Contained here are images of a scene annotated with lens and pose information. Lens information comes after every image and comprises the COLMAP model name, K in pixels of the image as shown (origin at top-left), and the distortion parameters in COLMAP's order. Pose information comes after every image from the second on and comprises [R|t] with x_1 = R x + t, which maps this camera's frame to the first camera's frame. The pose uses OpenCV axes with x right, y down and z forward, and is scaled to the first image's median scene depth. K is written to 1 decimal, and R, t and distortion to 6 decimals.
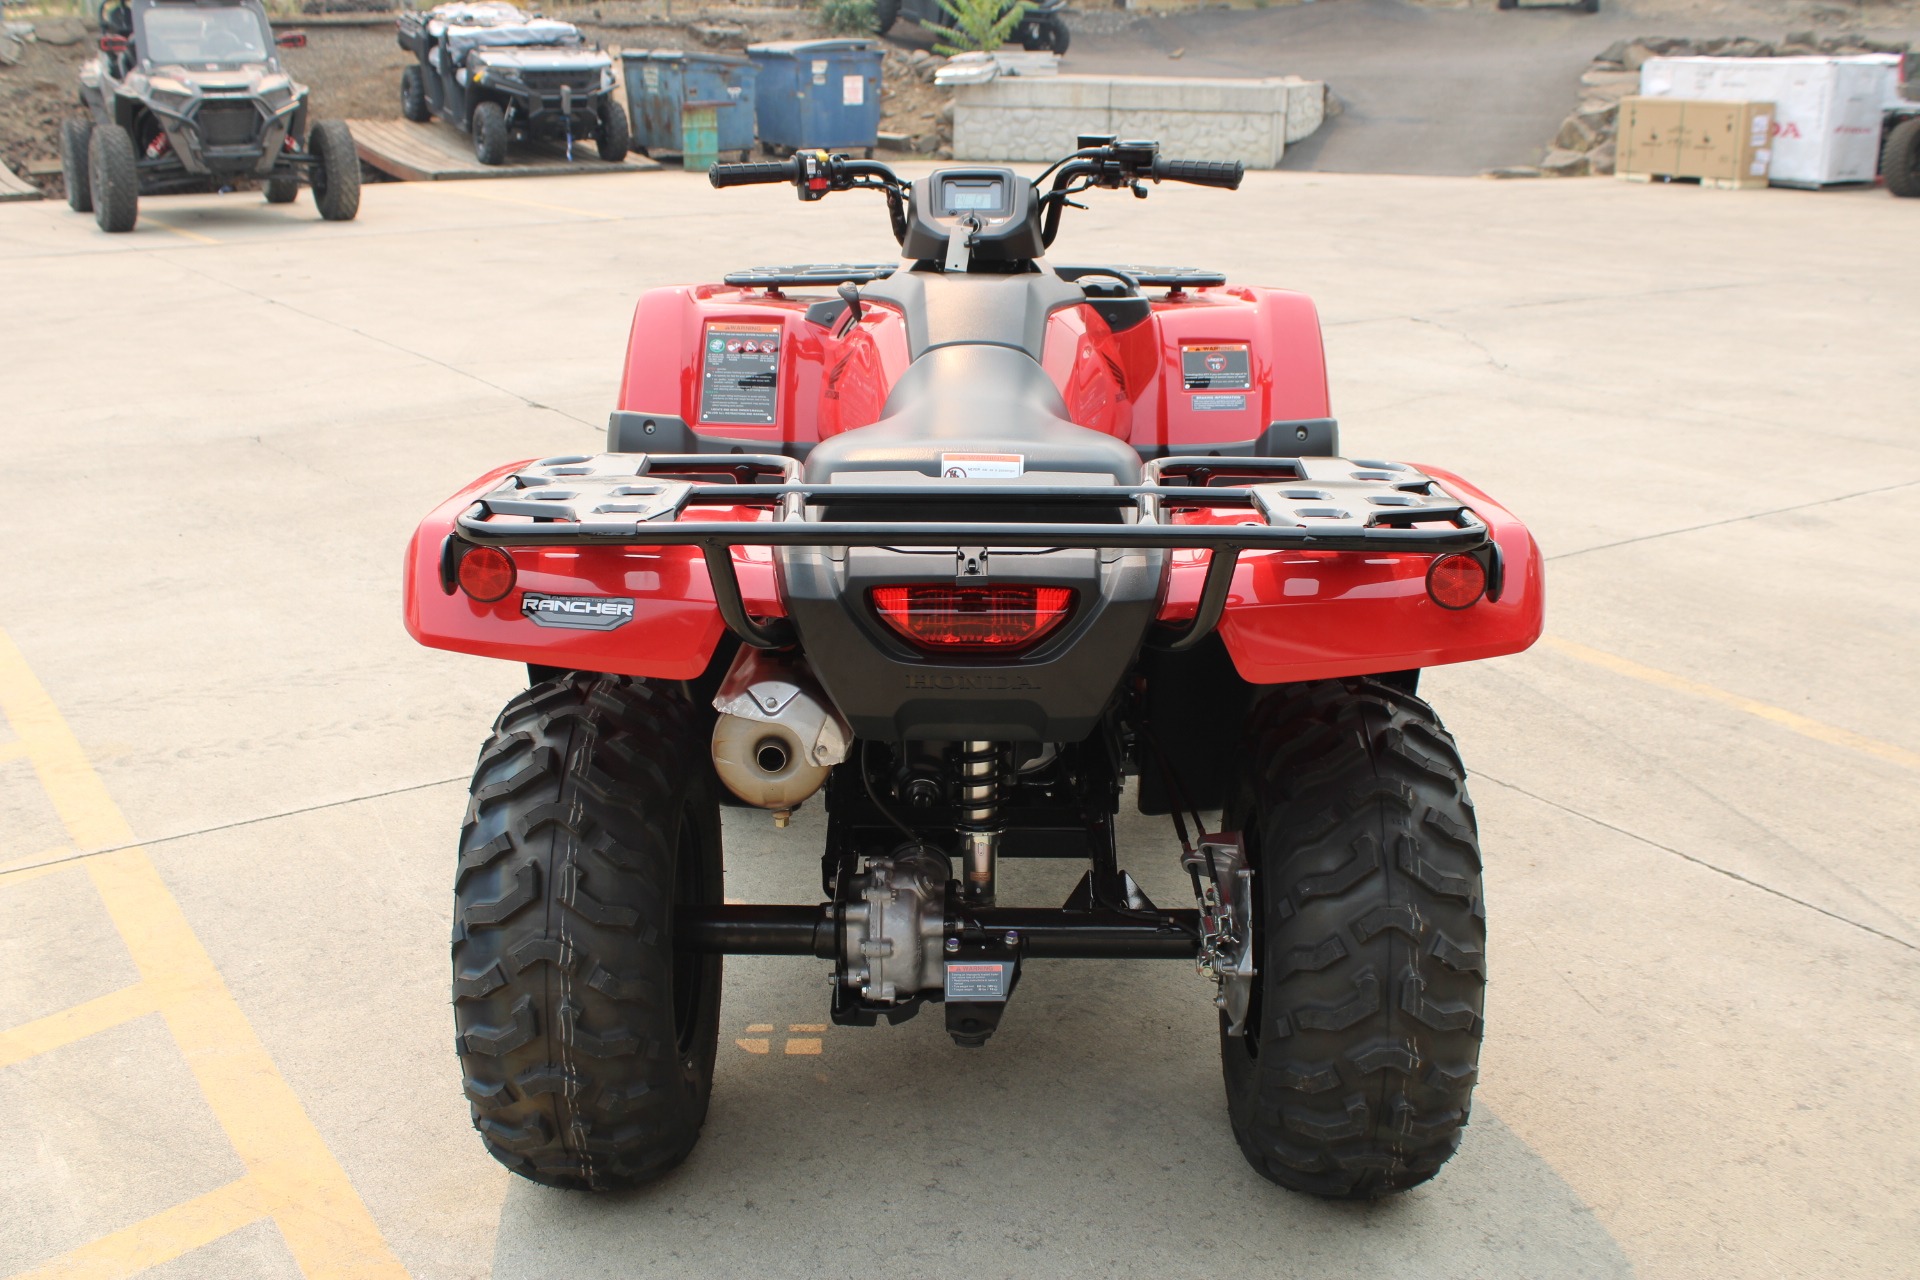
lens RADIAL K [[1954.1, 0, 966.7], [0, 1954.1, 634.9], [0, 0, 1]] dist [-0.128725, 0.147653]
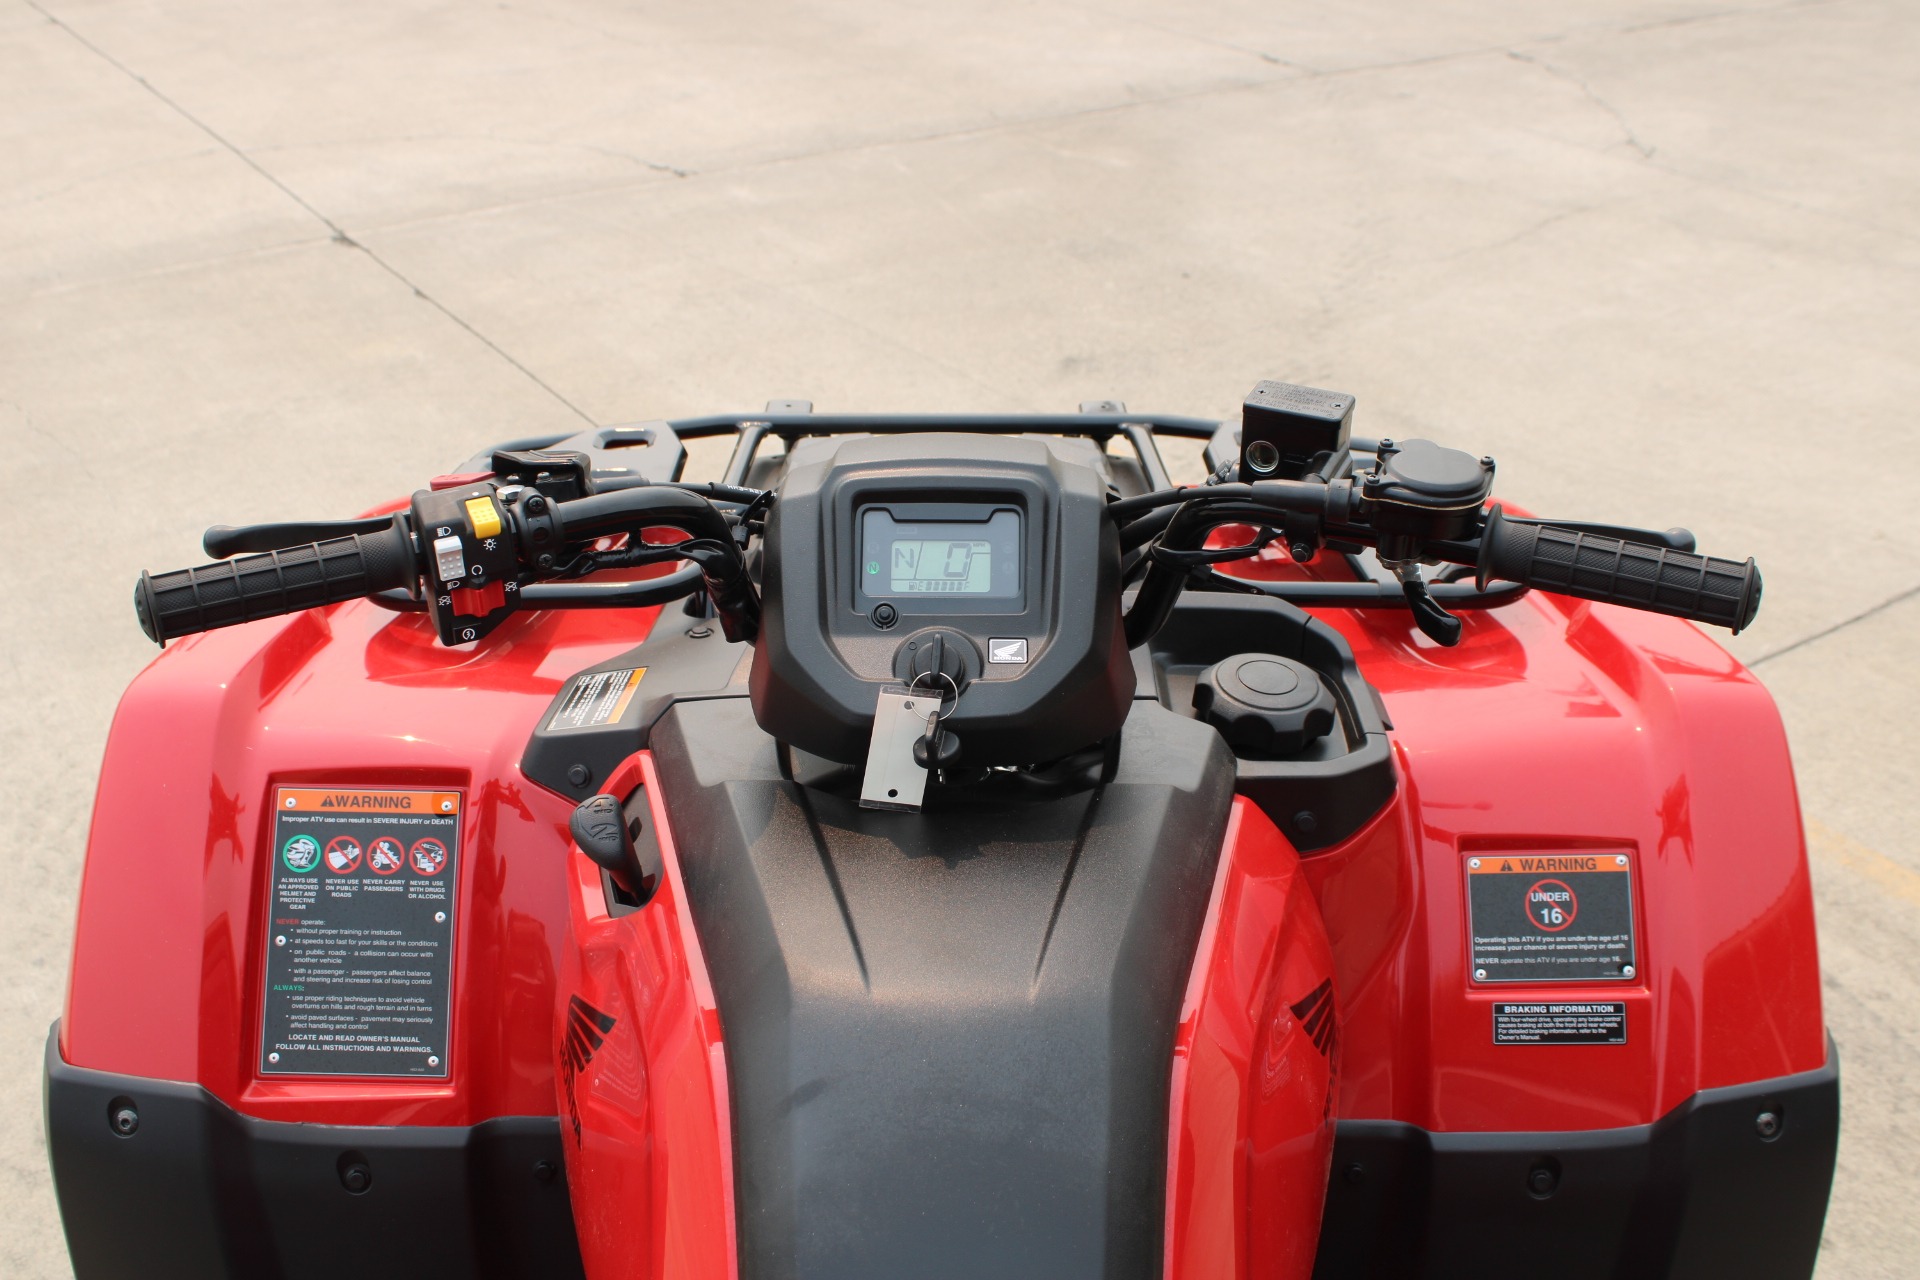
lens RADIAL K [[1954.1, 0, 966.7], [0, 1954.1, 634.9], [0, 0, 1]] dist [-0.128725, 0.147653]
pose [[0.999913, -0.003925, 0.012561, 0.003259], [0.001364, 0.980254, 0.197735, -0.271197], [-0.013089, -0.197701, 0.980175, 0.620980]]
